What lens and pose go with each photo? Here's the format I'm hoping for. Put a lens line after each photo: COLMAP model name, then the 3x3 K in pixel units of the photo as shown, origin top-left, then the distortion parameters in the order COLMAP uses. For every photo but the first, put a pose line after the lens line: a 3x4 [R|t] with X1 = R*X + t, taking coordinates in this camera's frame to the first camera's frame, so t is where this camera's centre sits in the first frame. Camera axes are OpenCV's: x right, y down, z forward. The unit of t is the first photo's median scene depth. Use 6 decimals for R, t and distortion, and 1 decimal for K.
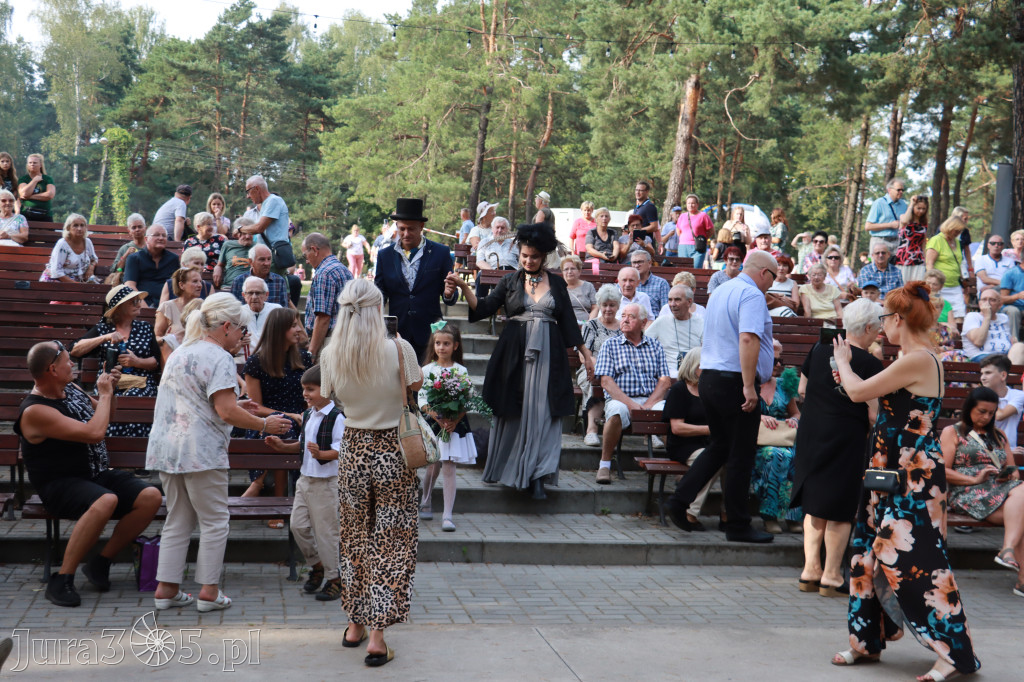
lens RADIAL K [[1547.7, 0, 512.0], [0, 1547.7, 341.0], [0, 0, 1]] dist [0.126415, 0.169525]
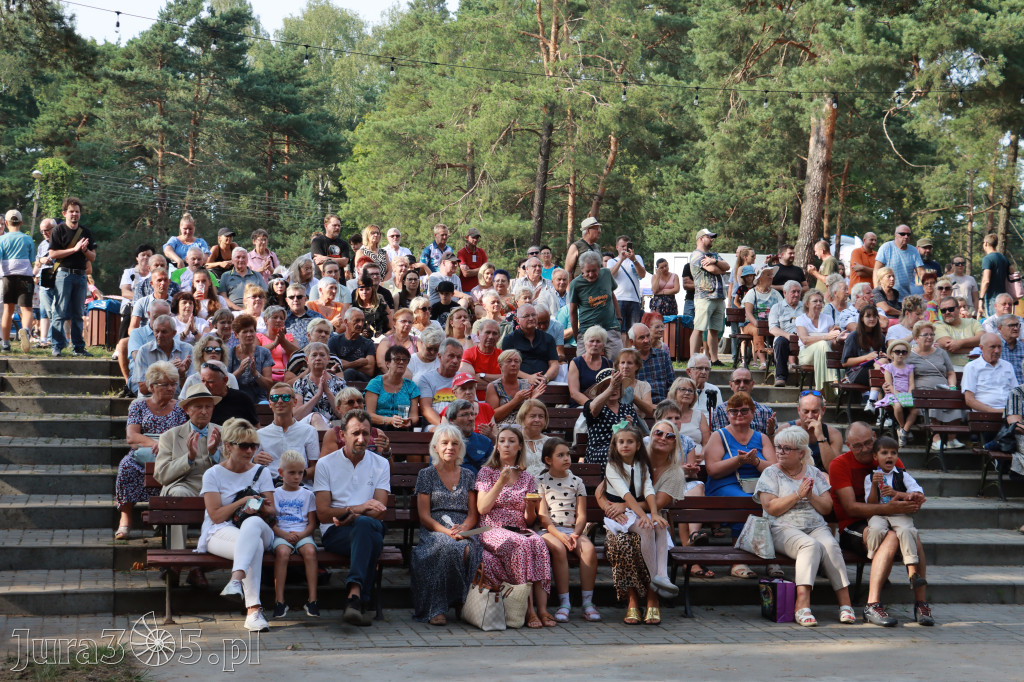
lens RADIAL K [[2059.9, 0, 512.8], [0, 2059.9, 359.5], [0, 0, 1]] dist [0.275793, 0.744372]
pose [[0.999139, -0.026355, 0.032033, -0.073484], [0.027161, 0.999318, -0.025004, -0.001138], [-0.031352, 0.025852, 0.999174, -0.090476]]
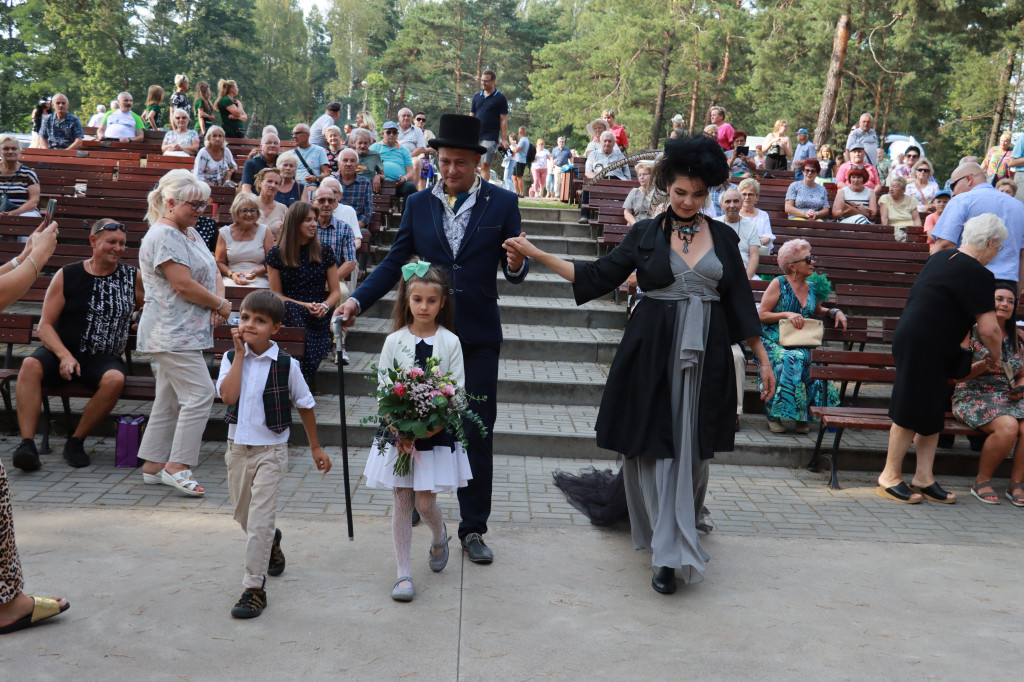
lens RADIAL K [[1263.3, 0, 512.4], [0, 1263.3, 346.9], [0, 0, 1]] dist [-0.067917, 0.484293]
pose [[0.986947, 0.027459, -0.158685, 0.023523], [-0.015505, 0.996981, 0.076087, 0.001726], [0.160295, -0.072633, 0.984393, 0.032769]]
